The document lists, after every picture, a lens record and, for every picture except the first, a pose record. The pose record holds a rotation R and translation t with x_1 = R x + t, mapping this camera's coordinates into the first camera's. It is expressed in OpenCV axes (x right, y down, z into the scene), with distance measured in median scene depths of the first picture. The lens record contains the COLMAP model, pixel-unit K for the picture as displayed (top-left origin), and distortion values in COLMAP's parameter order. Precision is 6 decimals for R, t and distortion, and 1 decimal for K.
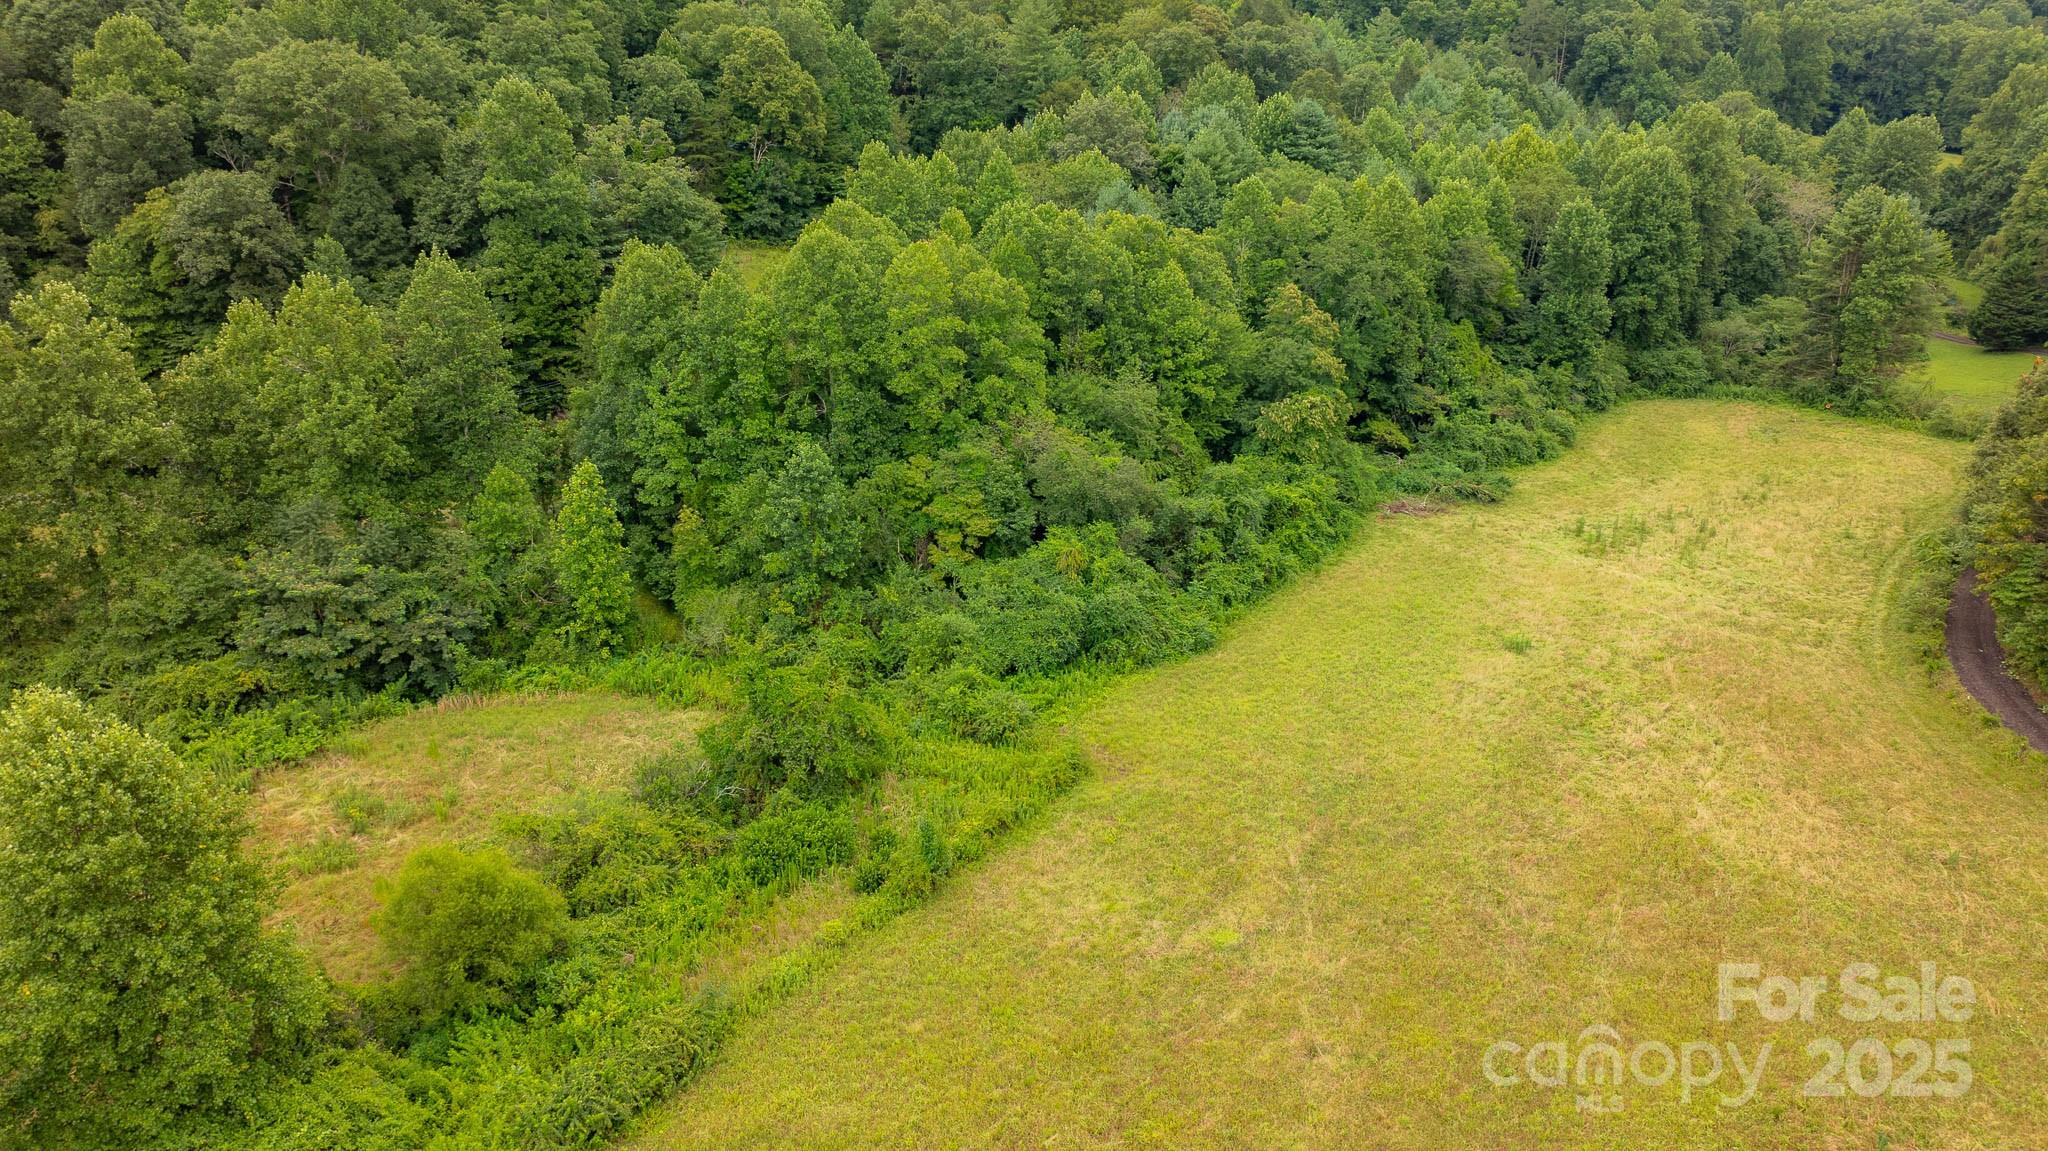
lens RADIAL K [[1423.3, 0, 1024.0], [0, 1423.3, 575.5], [0, 0, 1]] dist [-0.073744, 0.062558]
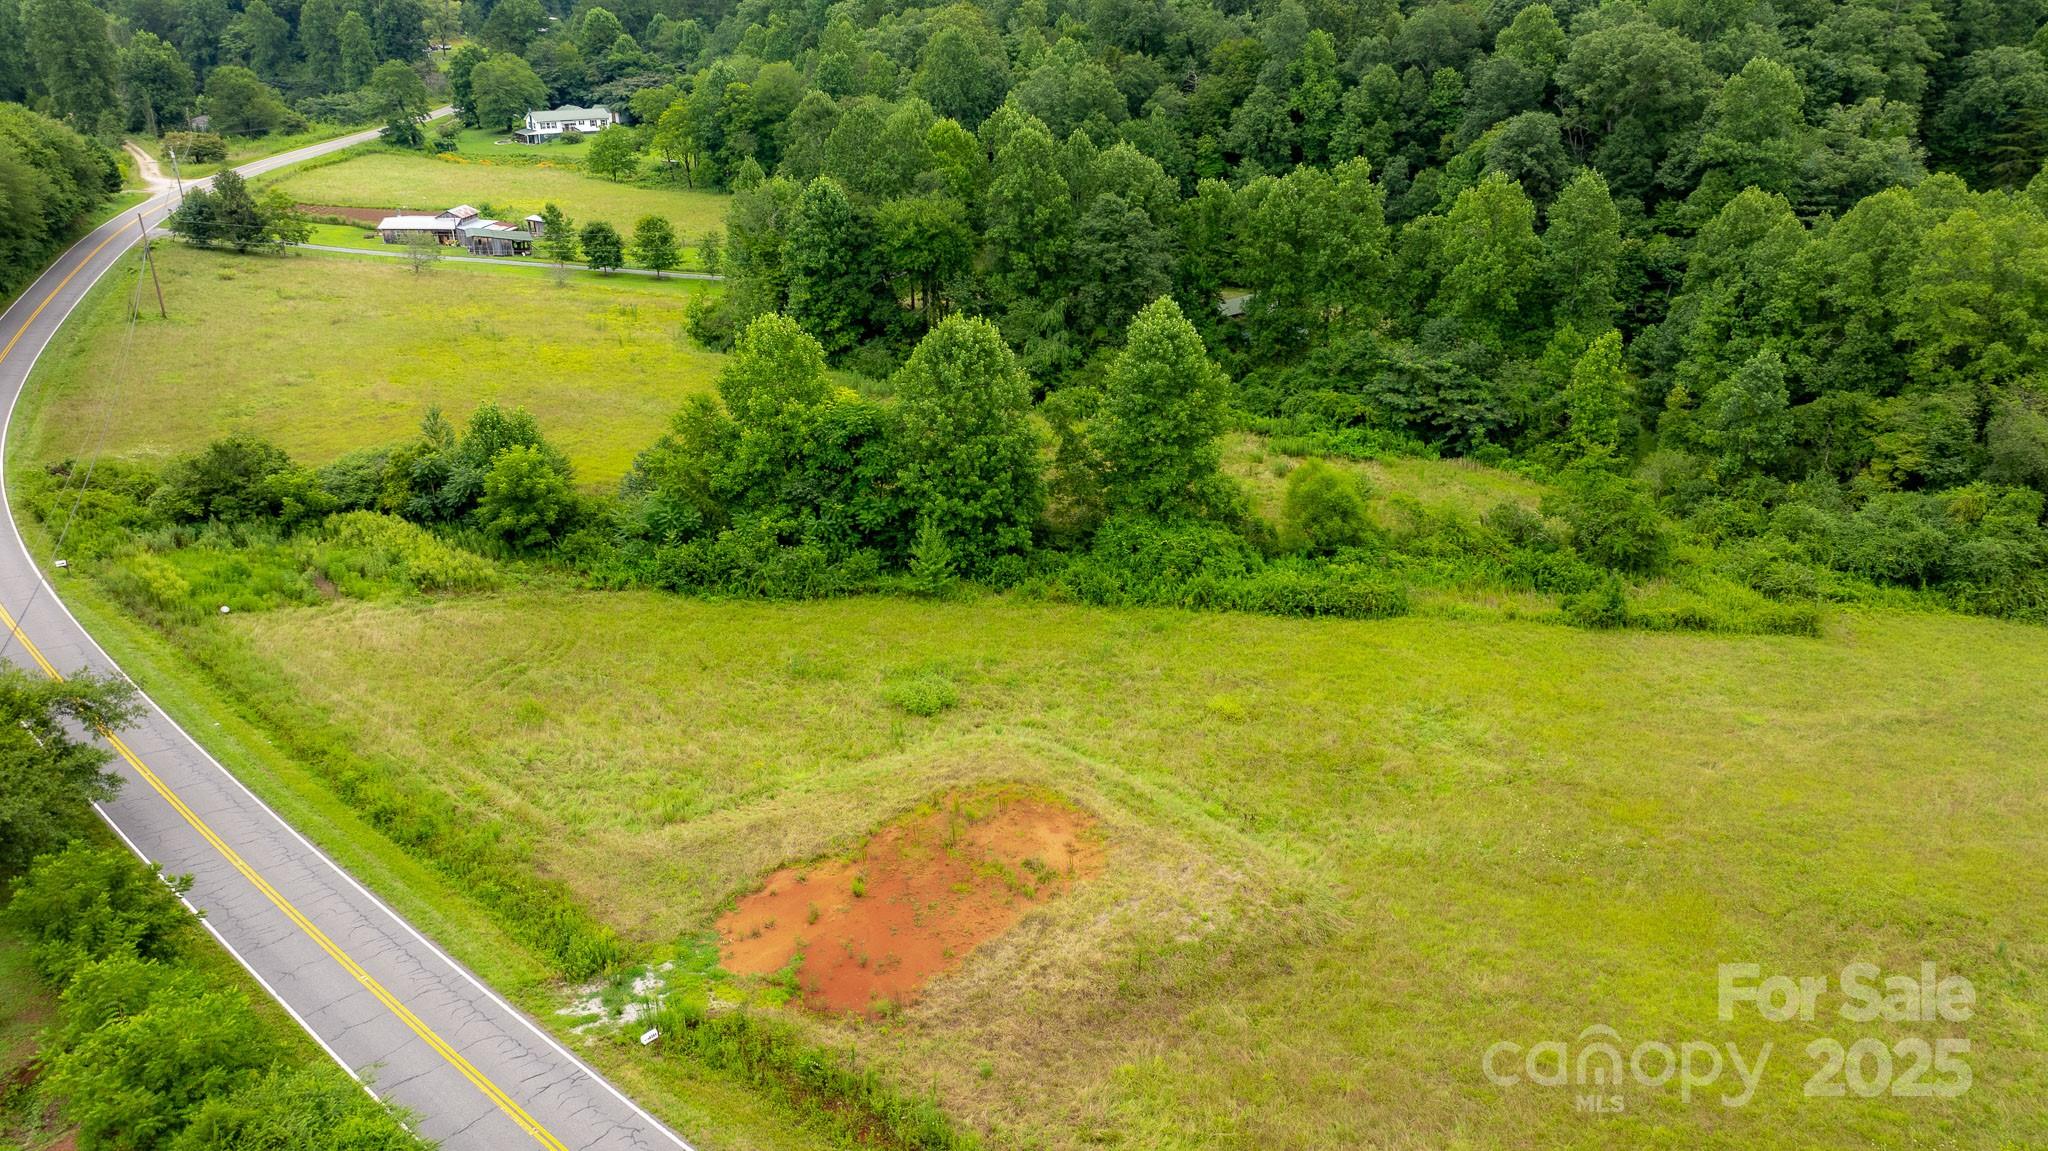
lens RADIAL K [[1423.3, 0, 1024.0], [0, 1423.3, 575.5], [0, 0, 1]] dist [-0.073744, 0.062558]
pose [[0.517948, 0.320144, -0.793245, 0.544835], [-0.320335, 0.932439, 0.167159, 0.094956], [0.793168, 0.167525, 0.585508, -0.205205]]
